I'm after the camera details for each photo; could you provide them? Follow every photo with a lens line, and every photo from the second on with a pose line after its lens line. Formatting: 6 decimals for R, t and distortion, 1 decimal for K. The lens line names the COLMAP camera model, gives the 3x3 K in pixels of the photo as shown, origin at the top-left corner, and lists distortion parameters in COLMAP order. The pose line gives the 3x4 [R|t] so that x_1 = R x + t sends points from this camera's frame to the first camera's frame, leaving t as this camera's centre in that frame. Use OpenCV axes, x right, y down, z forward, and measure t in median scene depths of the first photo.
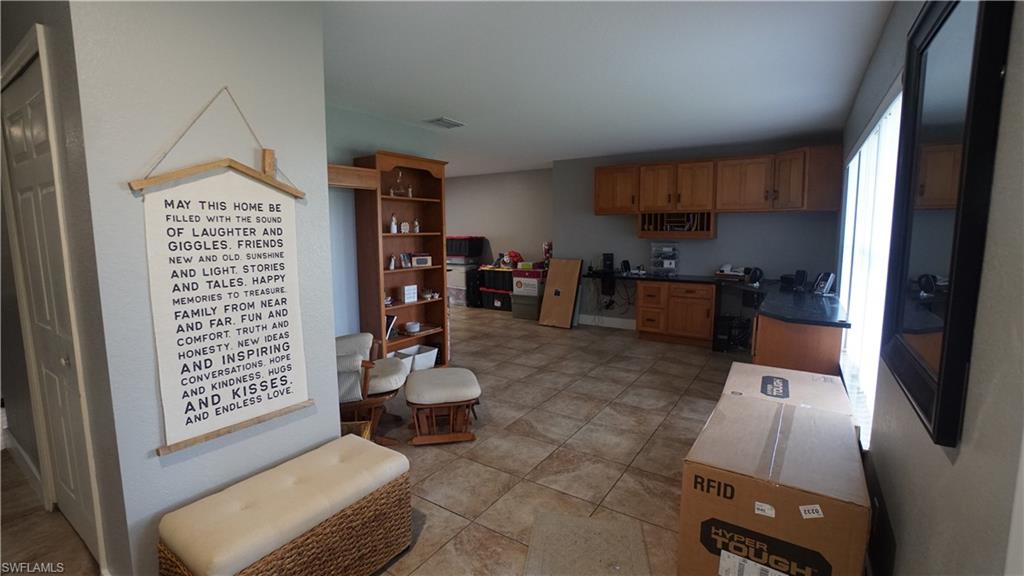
lens RADIAL K [[447.8, 0, 512.0], [0, 447.8, 288.0], [0, 0, 1]] dist [-0.046147, 0.000050]
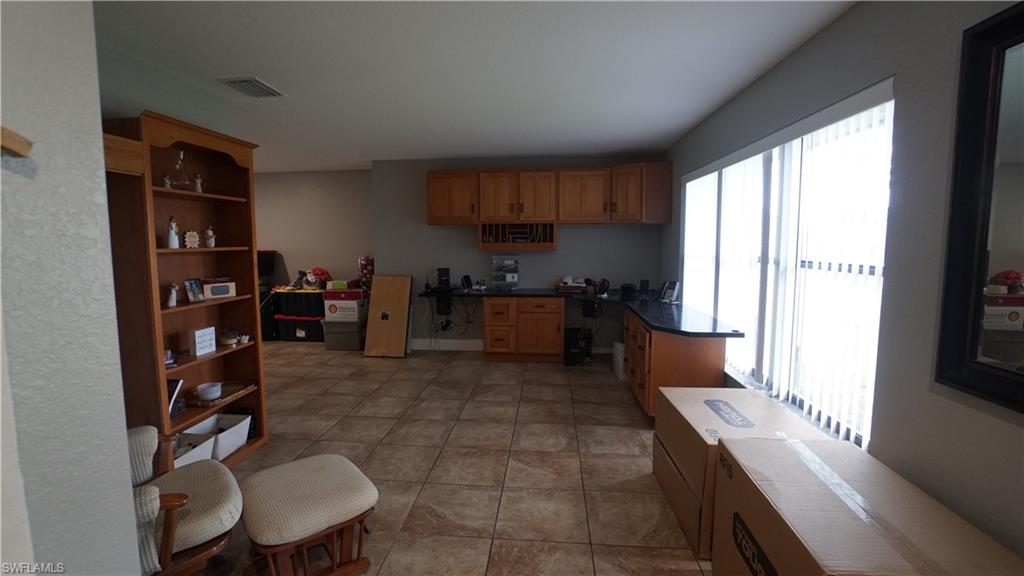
lens RADIAL K [[447.8, 0, 512.0], [0, 447.8, 288.0], [0, 0, 1]] dist [-0.046147, 0.000050]
pose [[0.882182, -0.047572, 0.468499, -0.110009], [0.059166, 0.998198, -0.010051, -0.027315], [-0.467177, 0.036586, 0.883407, 0.198140]]
